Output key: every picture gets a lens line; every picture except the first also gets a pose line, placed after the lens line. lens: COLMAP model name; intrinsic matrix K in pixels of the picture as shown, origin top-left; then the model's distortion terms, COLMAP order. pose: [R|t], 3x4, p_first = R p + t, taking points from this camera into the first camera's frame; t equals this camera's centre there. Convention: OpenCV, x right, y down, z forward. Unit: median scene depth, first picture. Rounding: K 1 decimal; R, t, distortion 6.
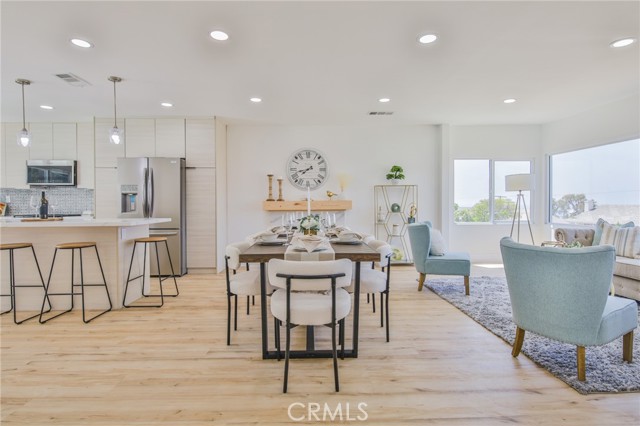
lens RADIAL K [[325.5, 0, 320.9], [0, 325.5, 207.0], [0, 0, 1]] dist [0.004687, -0.009852]
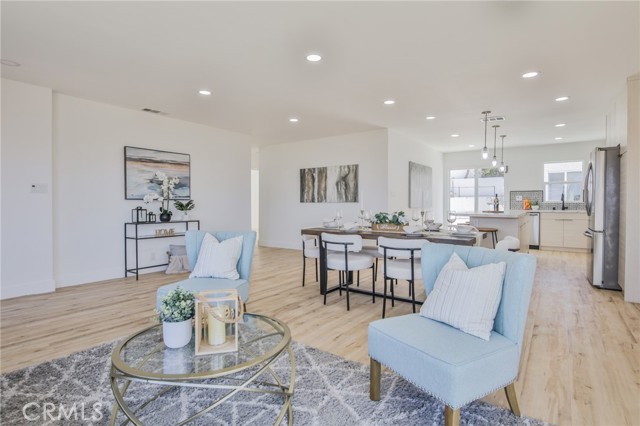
lens RADIAL K [[325.5, 0, 320.9], [0, 325.5, 207.0], [0, 0, 1]] dist [0.004687, -0.009852]
pose [[-0.615237, 0.016487, -0.788170, 0.610523], [-0.004604, 0.999689, 0.024506, -0.012090], [0.788329, 0.018706, -0.614970, 0.867318]]
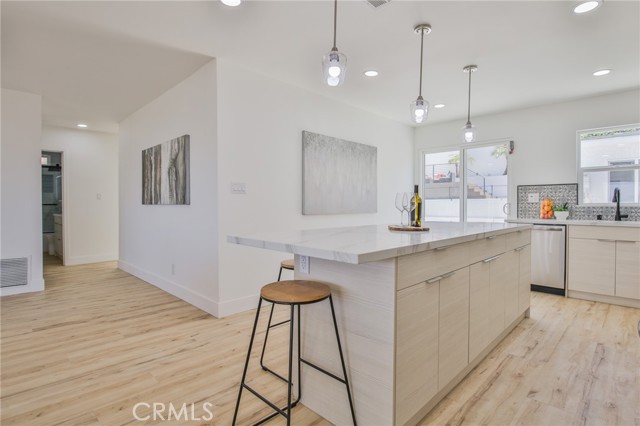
lens RADIAL K [[325.5, 0, 320.9], [0, 325.5, 207.0], [0, 0, 1]] dist [0.004687, -0.009852]
pose [[-0.724574, 0.009863, -0.689127, -0.177034], [-0.005892, 0.999772, 0.020505, -0.010312], [0.689172, 0.018918, -0.724351, 0.895433]]
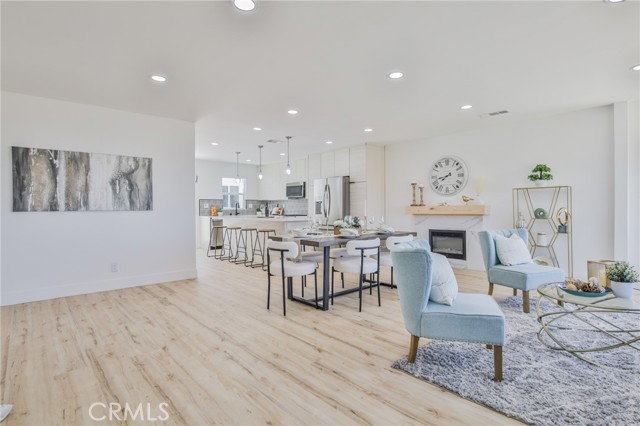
lens RADIAL K [[325.5, 0, 320.9], [0, 325.5, 207.0], [0, 0, 1]] dist [0.004687, -0.009852]
pose [[0.650384, -0.001268, -0.759605, 0.538861], [-0.005430, 0.999965, -0.006318, -0.006222], [0.759586, 0.008233, 0.650354, -0.003727]]
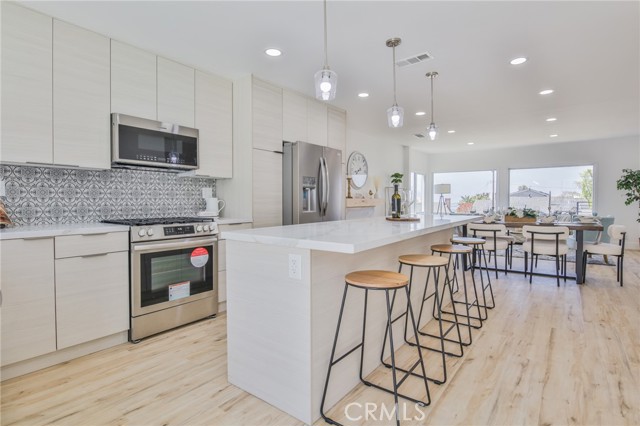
lens RADIAL K [[325.5, 0, 320.9], [0, 325.5, 207.0], [0, 0, 1]] dist [0.004687, -0.009852]
pose [[0.629303, -0.010328, 0.777091, -1.079320], [0.006023, 0.999946, 0.008412, 0.001145], [-0.777137, -0.000613, 0.629332, 0.421942]]
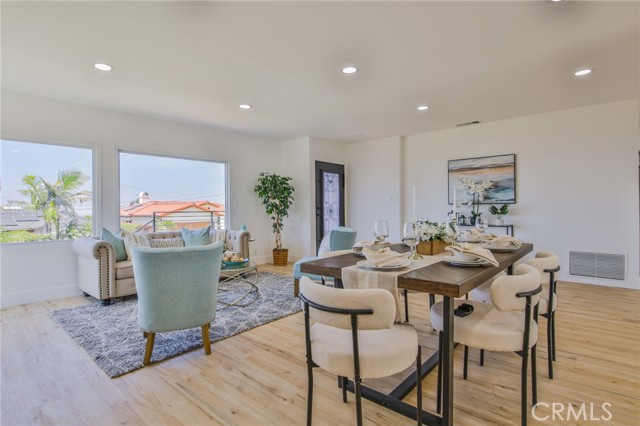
lens RADIAL K [[325.5, 0, 320.9], [0, 325.5, 207.0], [0, 0, 1]] dist [0.004687, -0.009852]
pose [[-0.729762, 0.016319, 0.683507, -0.203547], [0.021116, 0.999776, -0.001324, -0.007076], [-0.683375, 0.013467, -0.729943, 0.979187]]
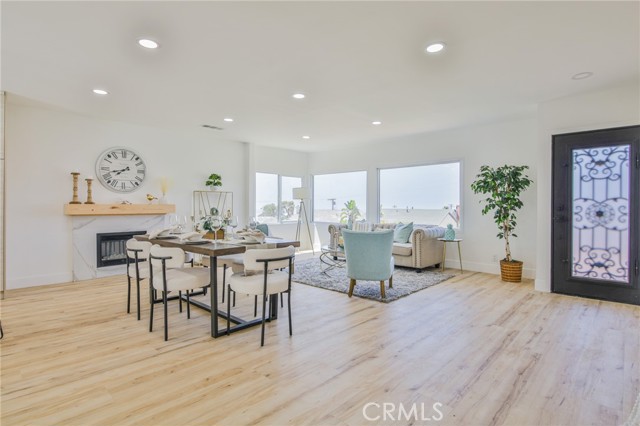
lens RADIAL K [[325.5, 0, 320.9], [0, 325.5, 207.0], [0, 0, 1]] dist [0.004687, -0.009852]
pose [[0.708889, 0.007396, 0.705281, -0.316472], [0.001239, 0.999930, -0.011731, 0.000530], [-0.705319, 0.009190, 0.708831, -0.052212]]
